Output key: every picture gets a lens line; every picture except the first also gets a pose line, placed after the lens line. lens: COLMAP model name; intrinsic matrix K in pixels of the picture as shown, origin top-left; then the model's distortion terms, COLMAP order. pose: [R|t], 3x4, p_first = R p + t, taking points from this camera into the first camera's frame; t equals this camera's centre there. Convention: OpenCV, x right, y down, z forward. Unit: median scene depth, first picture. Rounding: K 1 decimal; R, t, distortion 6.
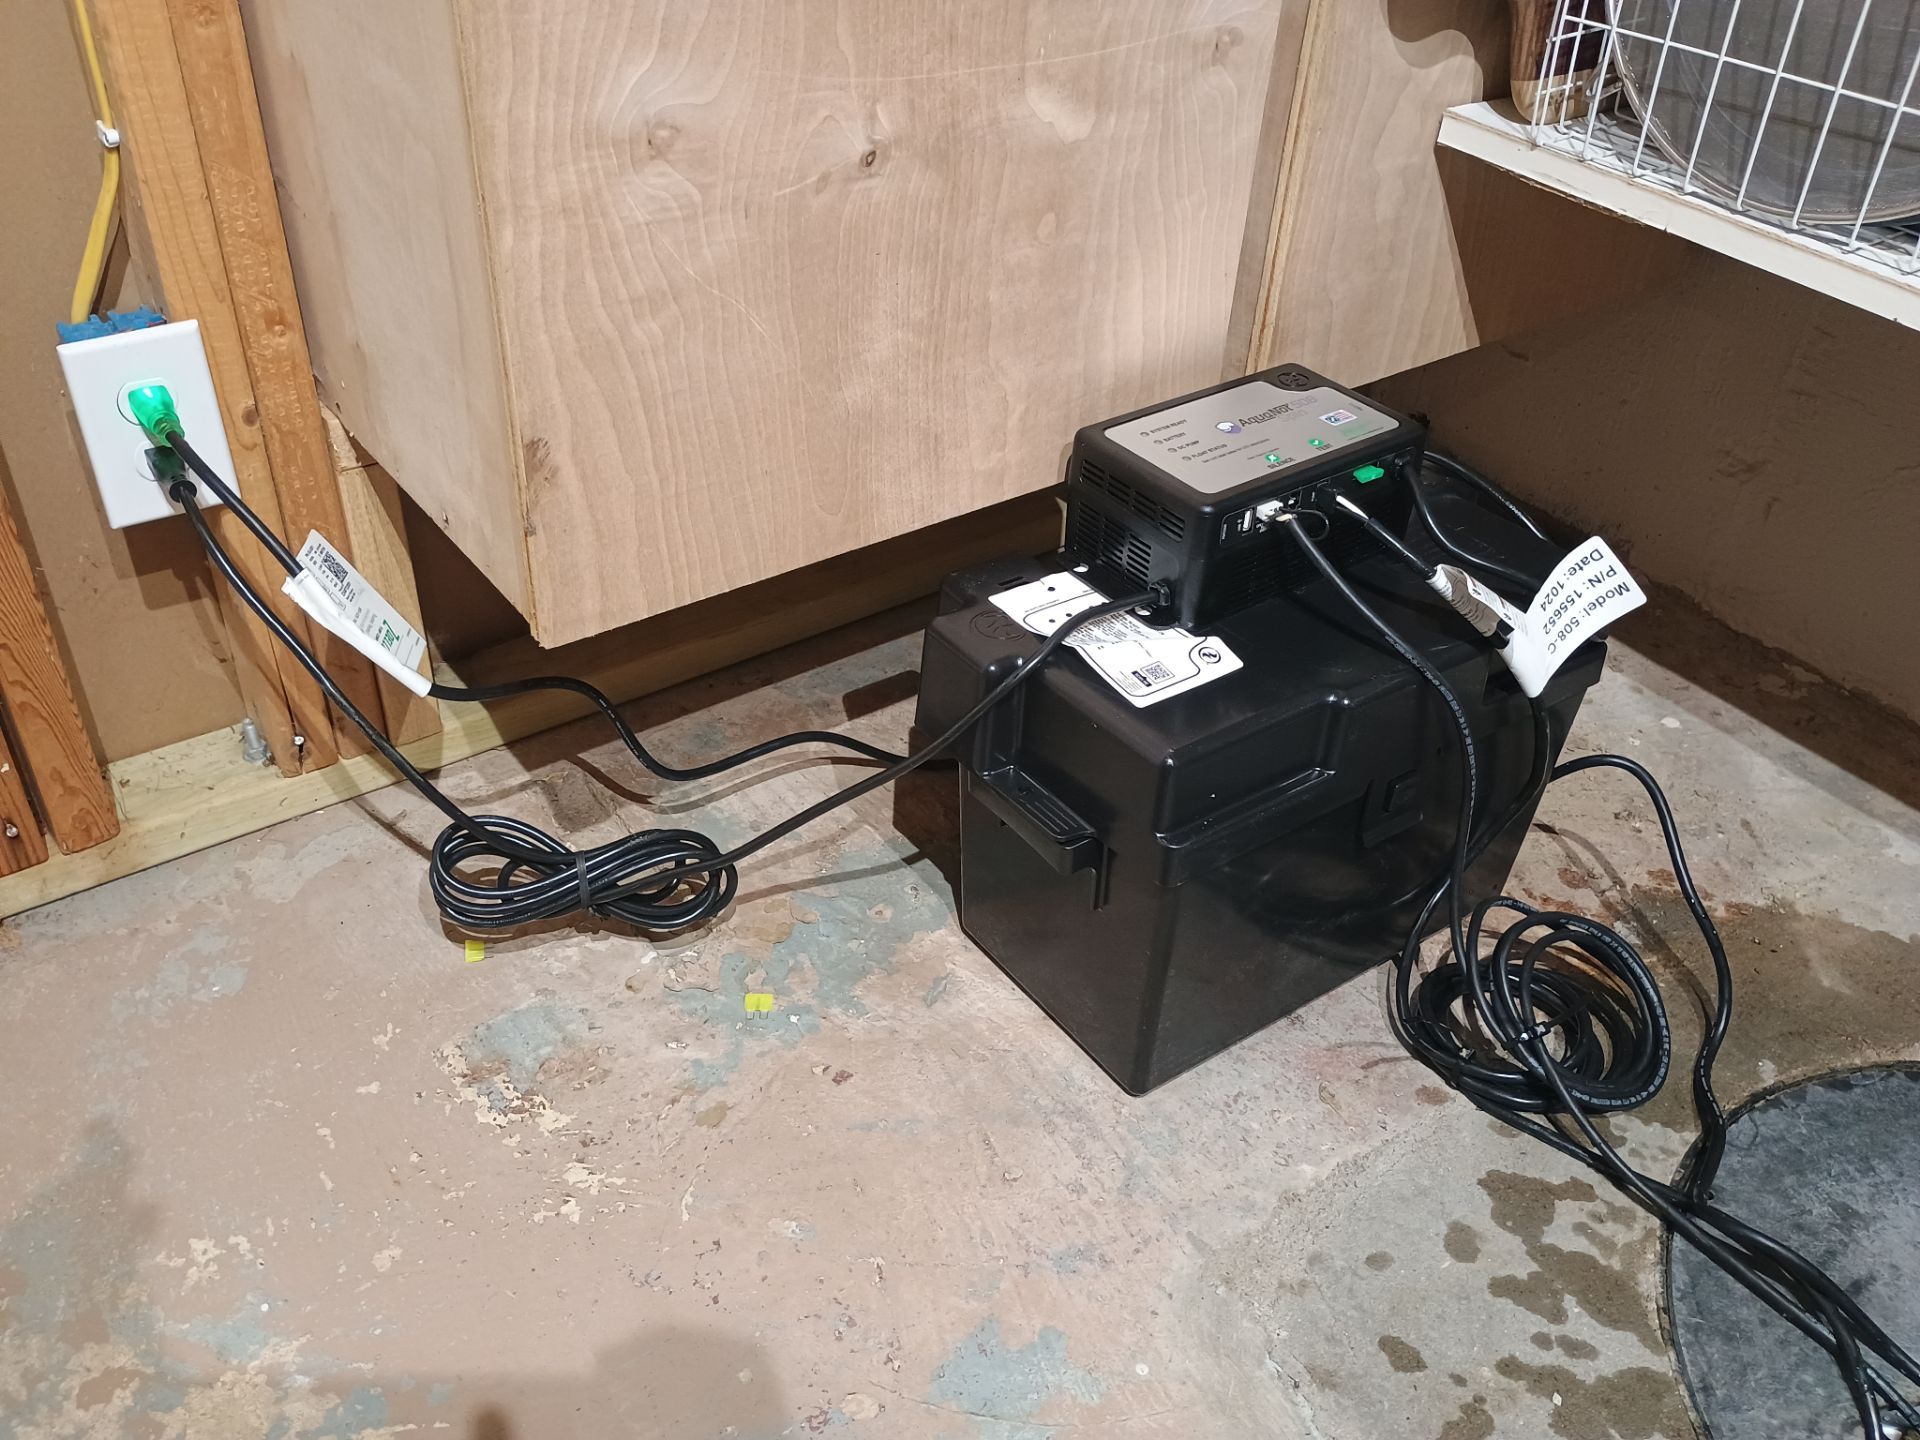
lens RADIAL K [[1649.6, 0, 956.1], [0, 1649.6, 714.9], [0, 0, 1]] dist [0.064504, -0.086924]
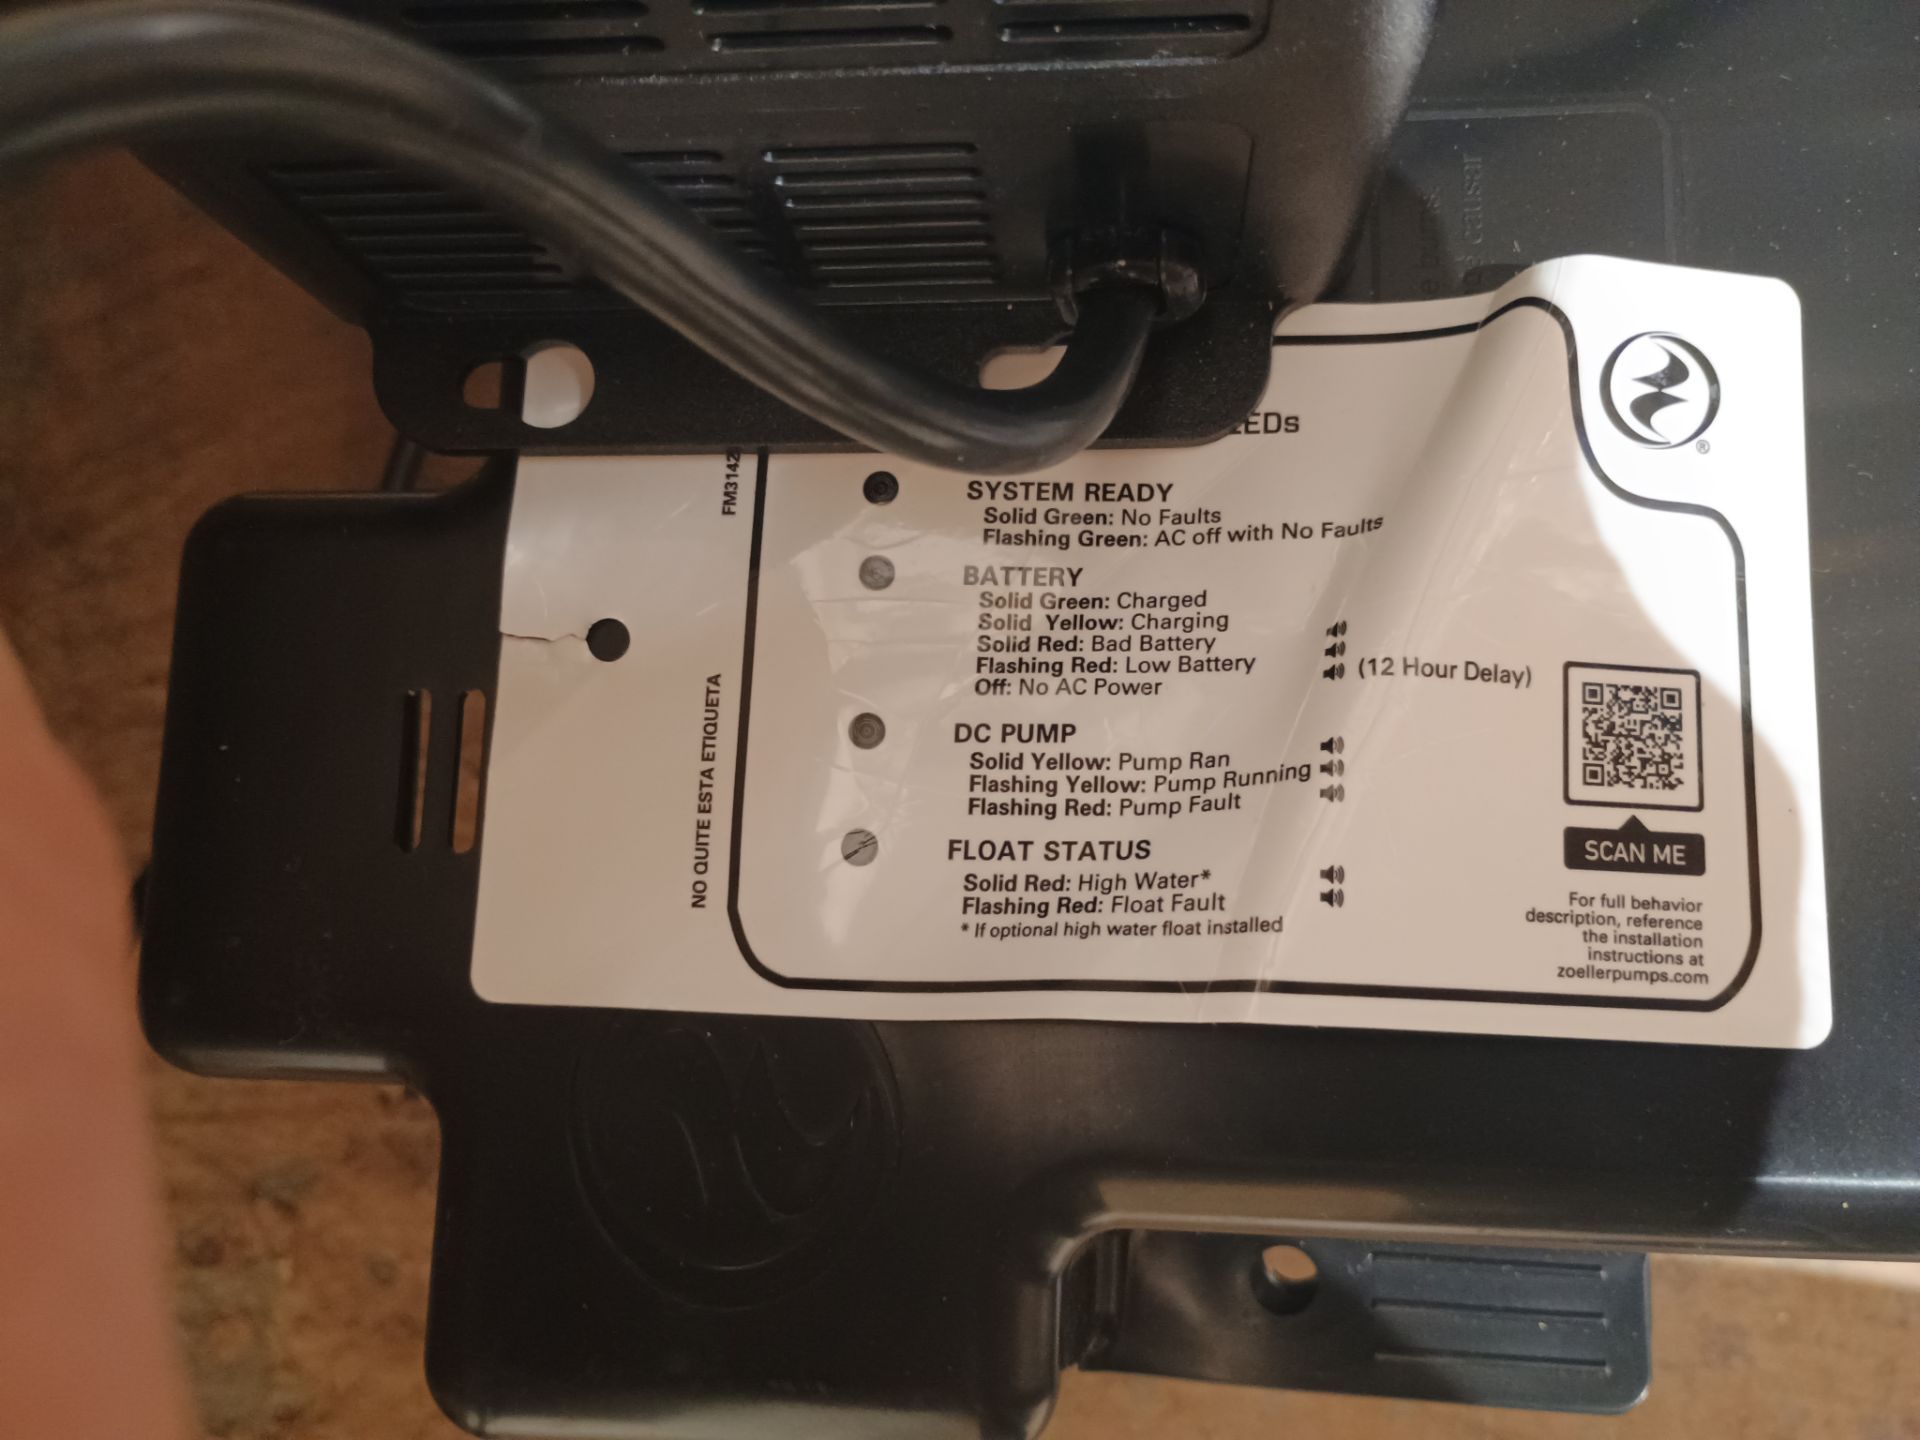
lens RADIAL K [[1649.6, 0, 970.6], [0, 1649.6, 721.0], [0, 0, 1]] dist [0.064504, -0.086924]
pose [[0.596763, -0.801625, 0.035661, 0.067572], [0.569018, 0.454099, 0.685574, -0.172795], [-0.565767, -0.388833, 0.727129, 0.826637]]
